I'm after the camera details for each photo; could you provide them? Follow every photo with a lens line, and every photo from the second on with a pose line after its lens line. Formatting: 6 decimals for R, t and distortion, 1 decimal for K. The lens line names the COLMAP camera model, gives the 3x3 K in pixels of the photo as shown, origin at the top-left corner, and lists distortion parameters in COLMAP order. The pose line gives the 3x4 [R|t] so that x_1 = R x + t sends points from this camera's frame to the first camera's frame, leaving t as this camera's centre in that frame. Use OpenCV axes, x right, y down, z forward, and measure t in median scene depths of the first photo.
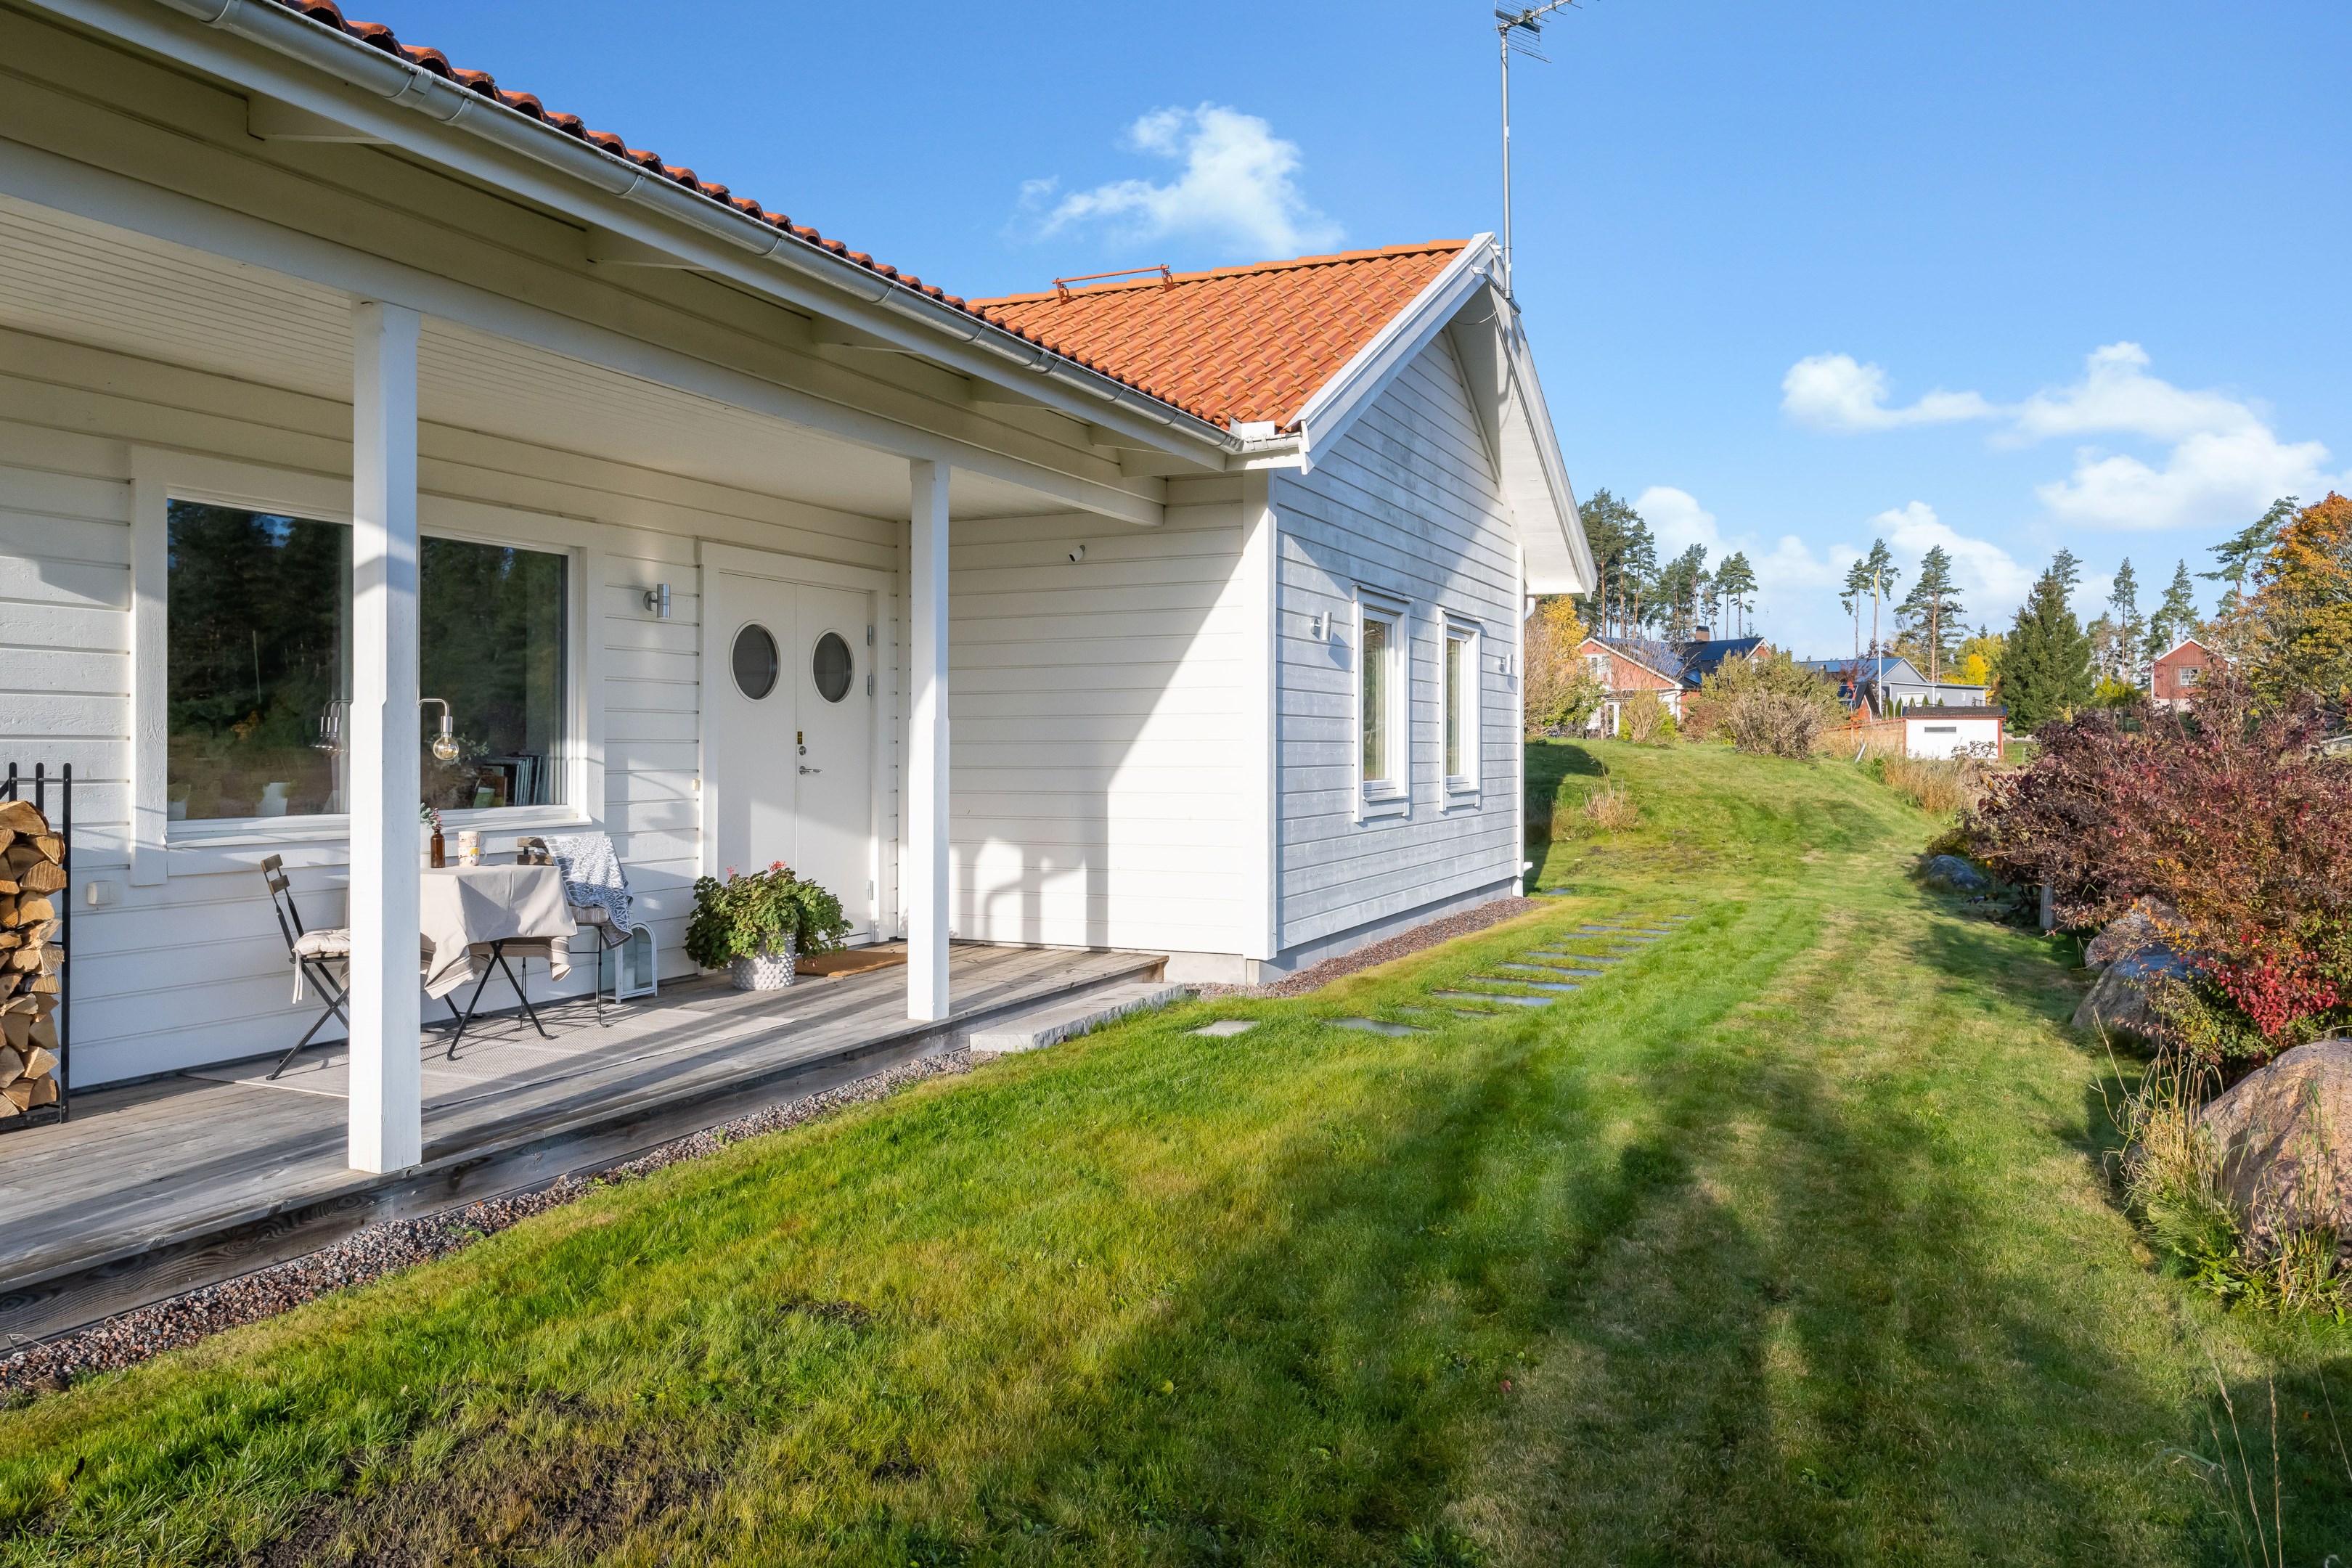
lens RADIAL K [[1683.0, 0, 1175.8], [0, 1683.0, 768.6], [0, 0, 1]] dist [-0.009501, 0.000235]
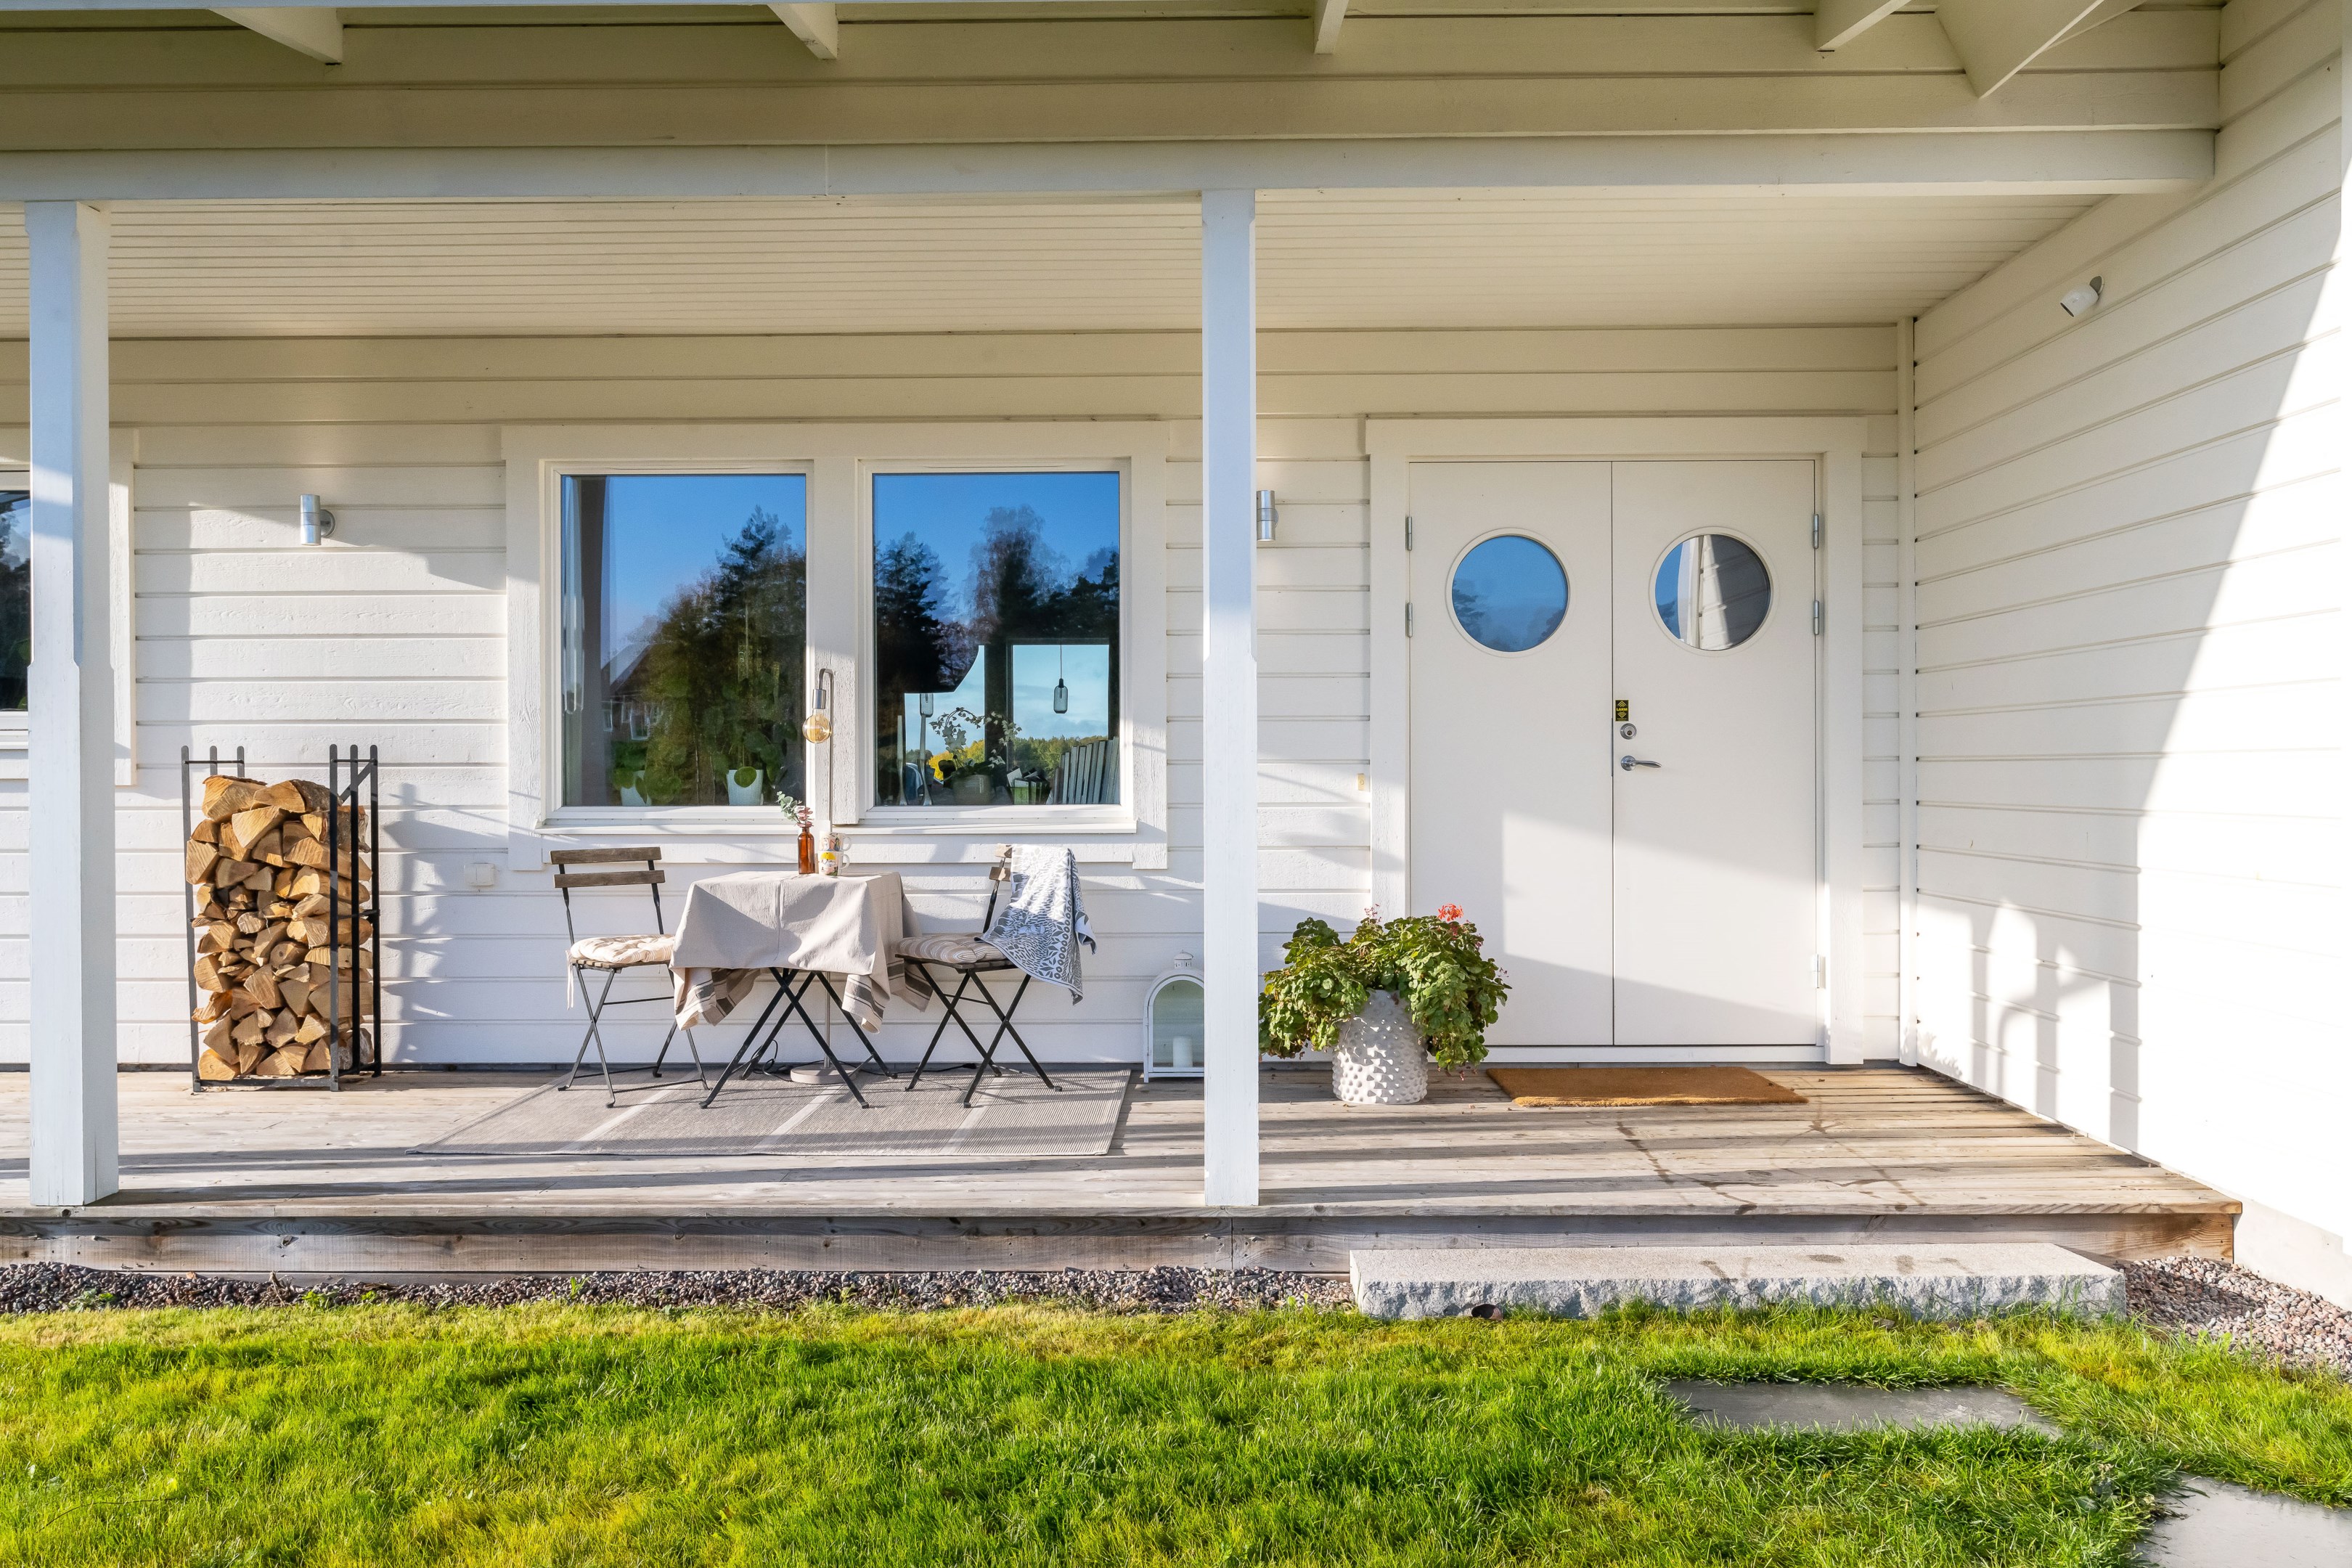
lens RADIAL K [[1724.7, 0, 1177.0], [0, 1724.7, 783.5], [0, 0, 1]] dist [0.013136, 0.006827]
pose [[0.384442, 0.006169, -0.923129, 0.383473], [-0.007970, 0.999963, 0.003363, 0.009654], [0.923115, 0.006065, 0.384477, 0.783445]]
